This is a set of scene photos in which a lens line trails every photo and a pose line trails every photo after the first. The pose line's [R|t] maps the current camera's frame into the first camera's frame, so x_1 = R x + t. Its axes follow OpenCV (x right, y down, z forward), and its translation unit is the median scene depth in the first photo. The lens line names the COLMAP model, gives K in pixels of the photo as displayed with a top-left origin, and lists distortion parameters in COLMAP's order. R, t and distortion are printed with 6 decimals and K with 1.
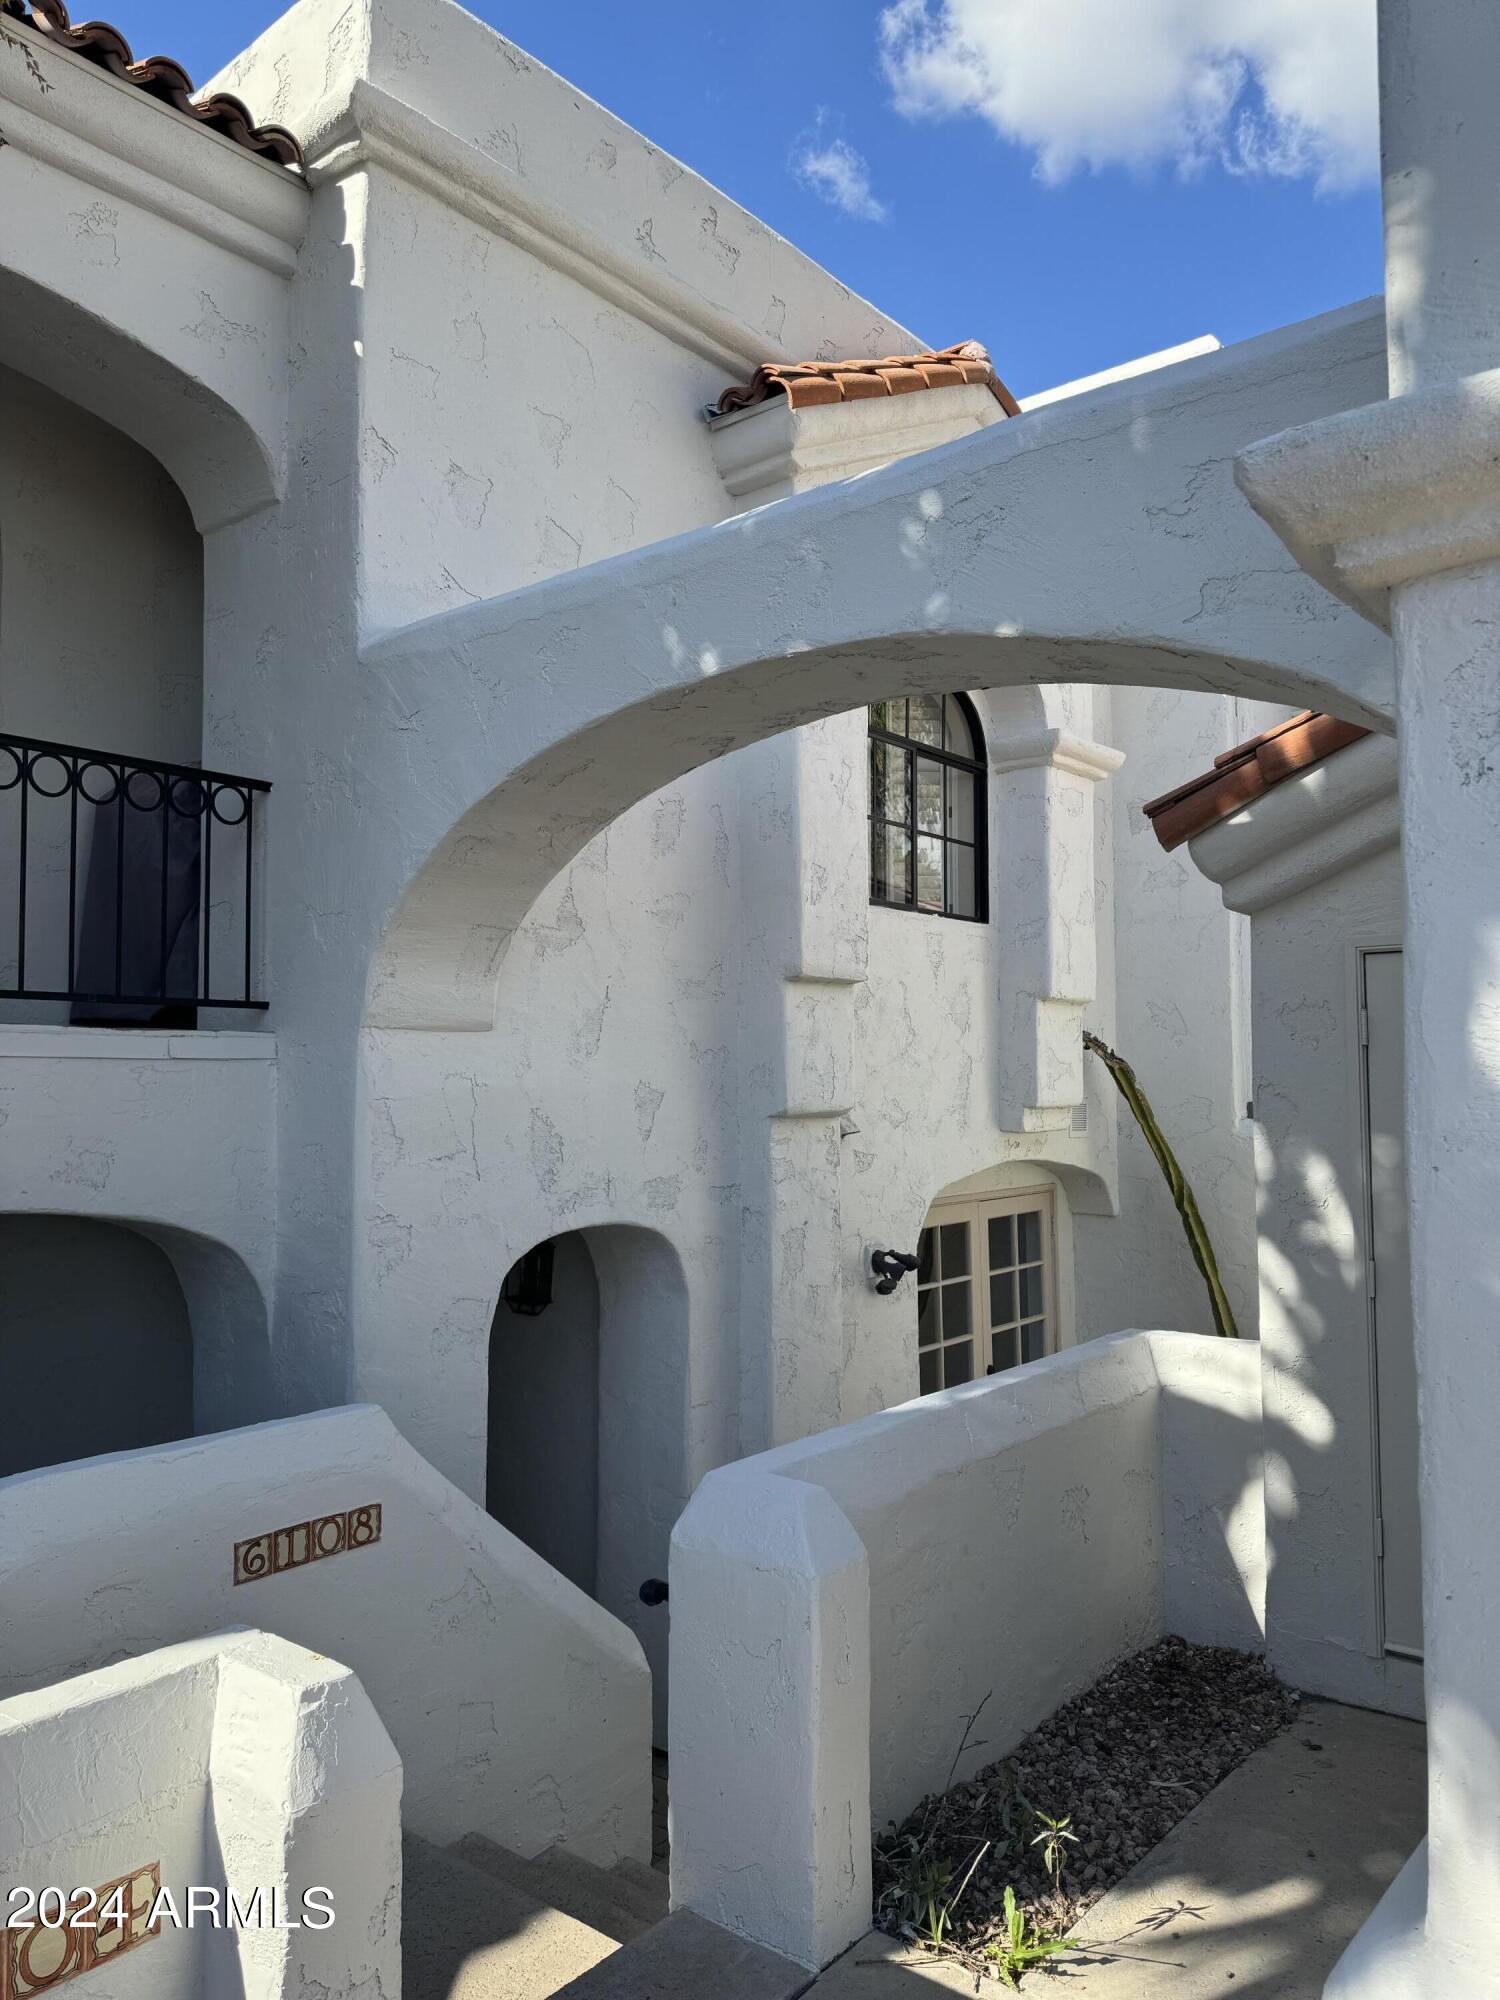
lens RADIAL K [[1428.6, 0, 756.2], [0, 1428.6, 990.1], [0, 0, 1]] dist [0.045236, -0.051583]
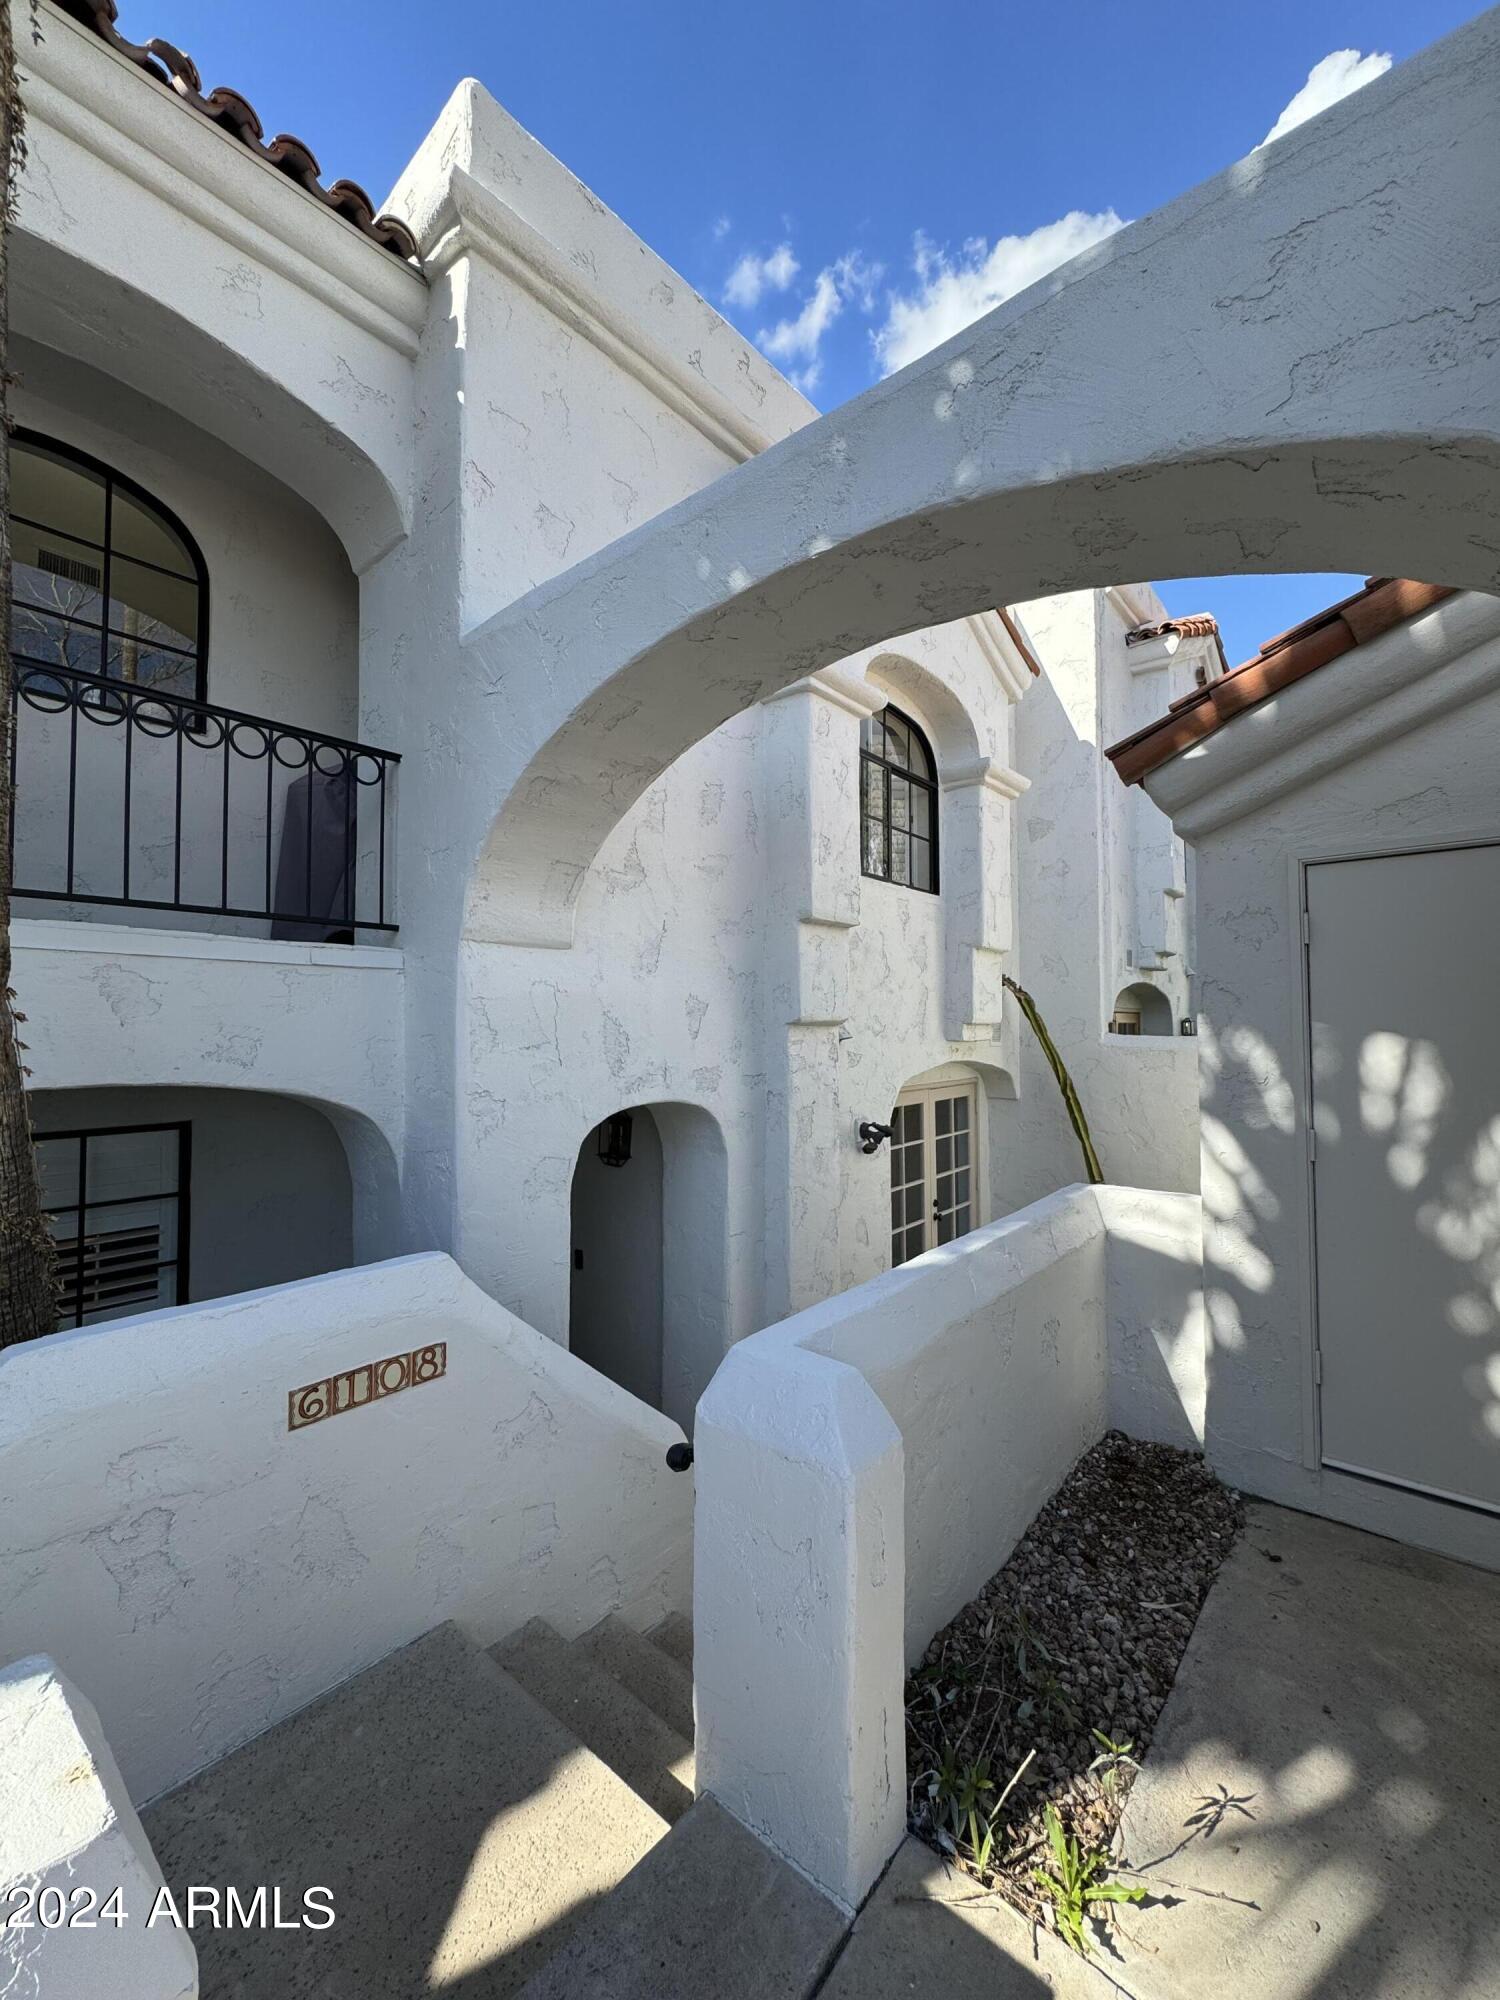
lens RADIAL K [[799.7, 0, 755.9], [0, 799.7, 993.1], [0, 0, 1]] dist [-0.008874, 0.002018]
pose [[0.999745, 0.000983, -0.022566, -0.004728], [-0.000549, 0.999815, 0.019229, 0.060522], [0.022581, -0.019211, 0.999560, 0.324395]]
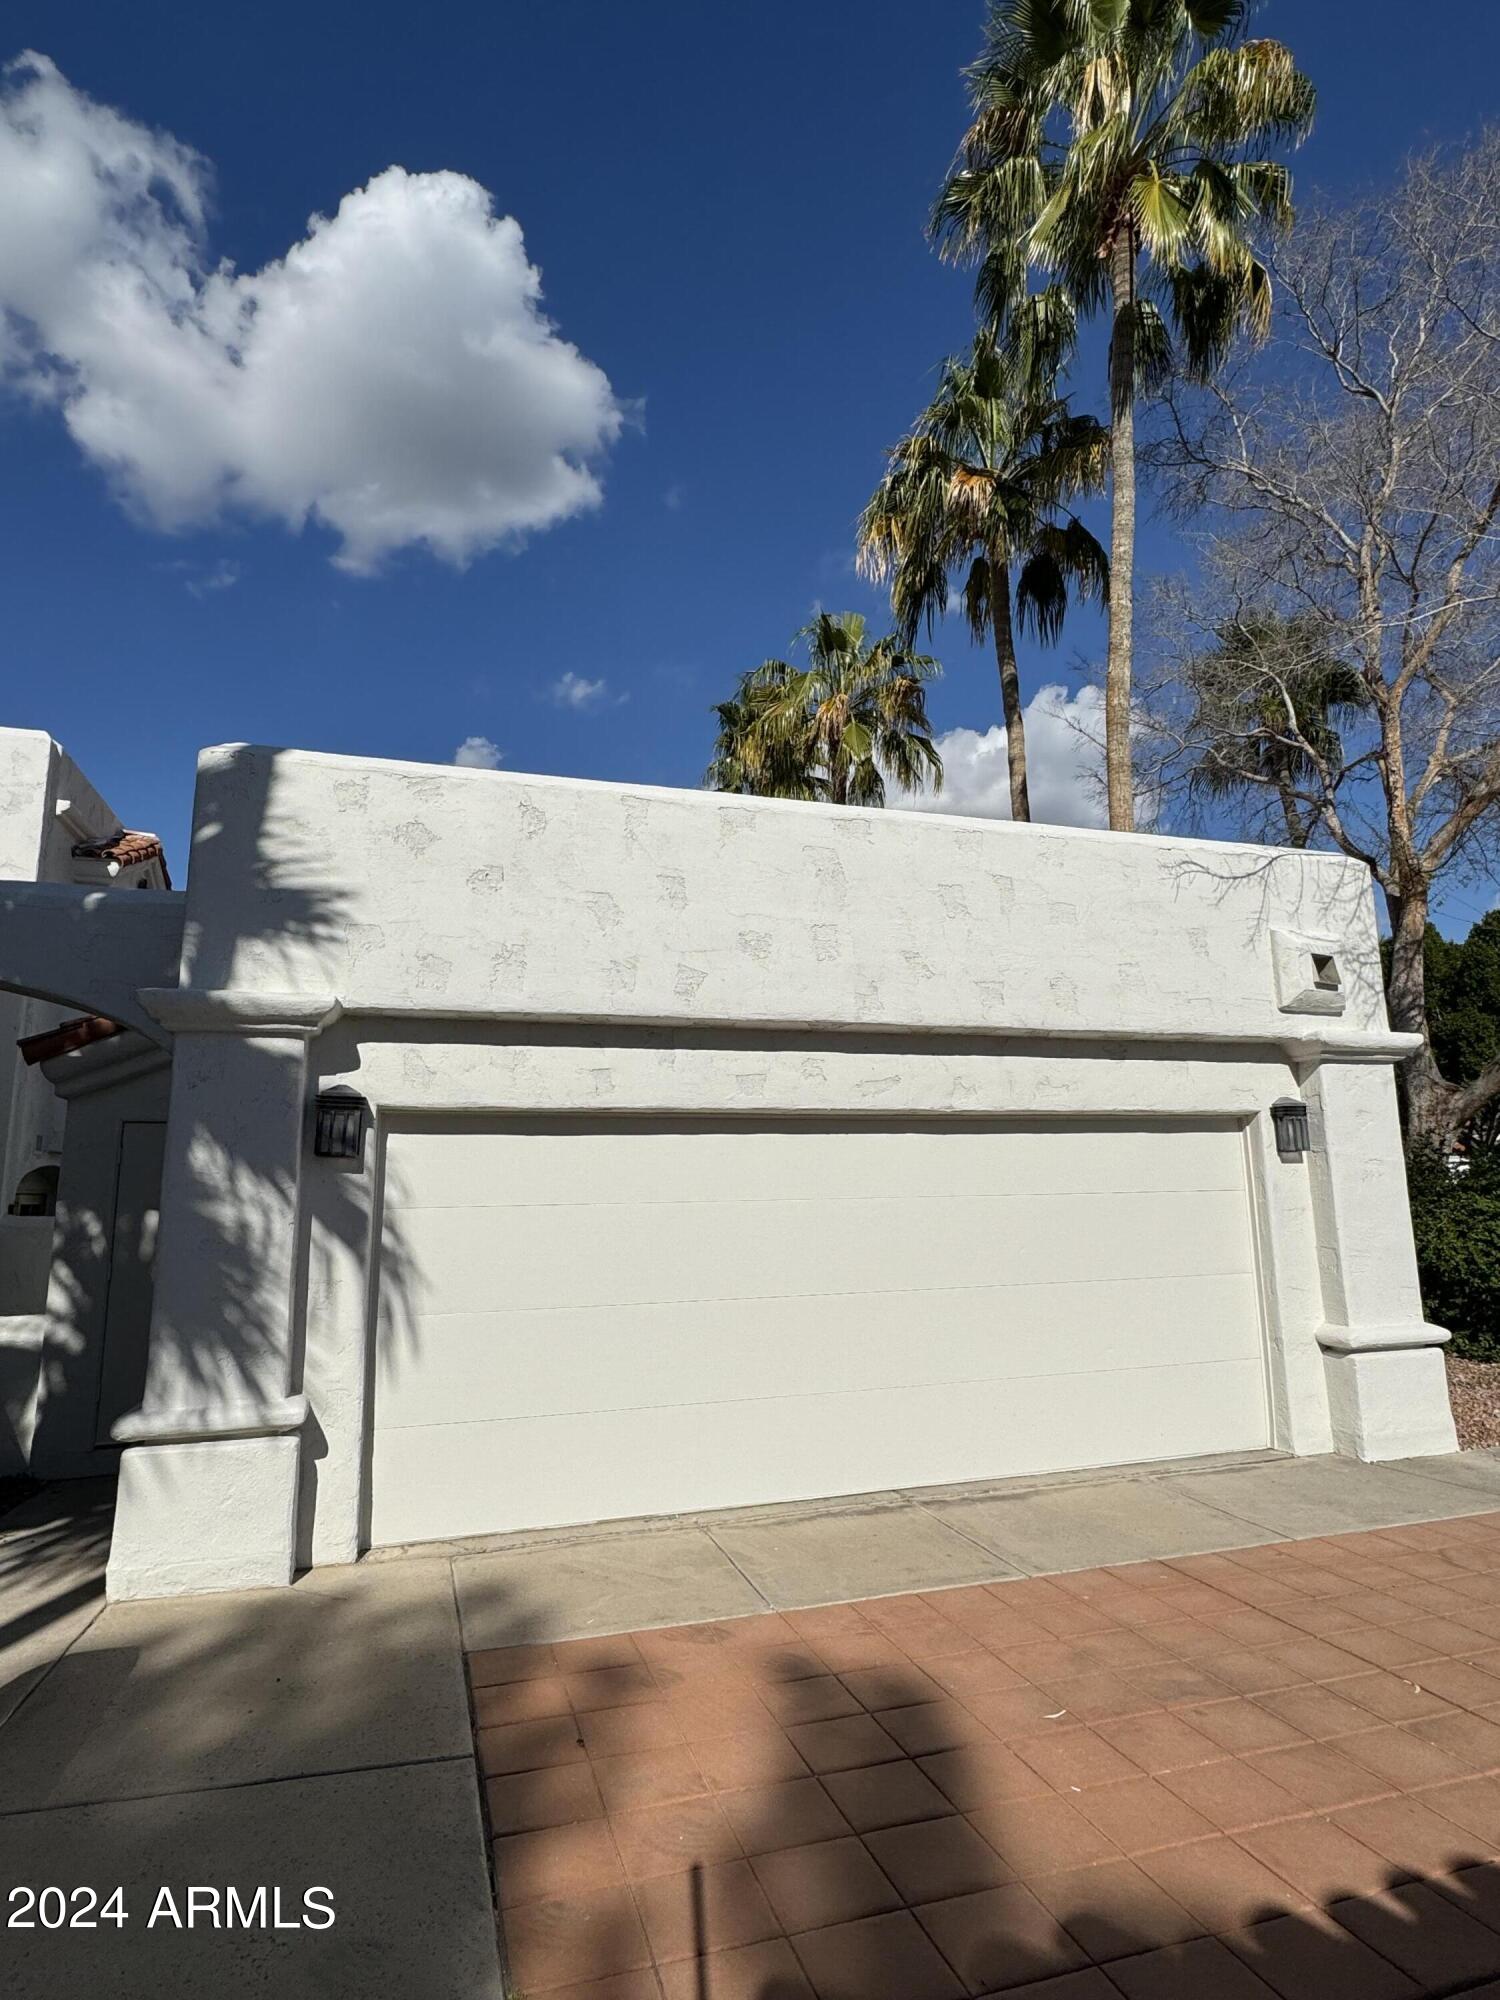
lens RADIAL K [[1051.0, 0, 753.5], [0, 1051.0, 1008.2], [0, 0, 1]] dist [0.000002, -0.000303]
pose [[0.545589, 0.140124, 0.826255, -0.387433], [-0.033905, 0.988806, -0.145302, 0.007064], [-0.837367, 0.051261, 0.544233, -0.654154]]
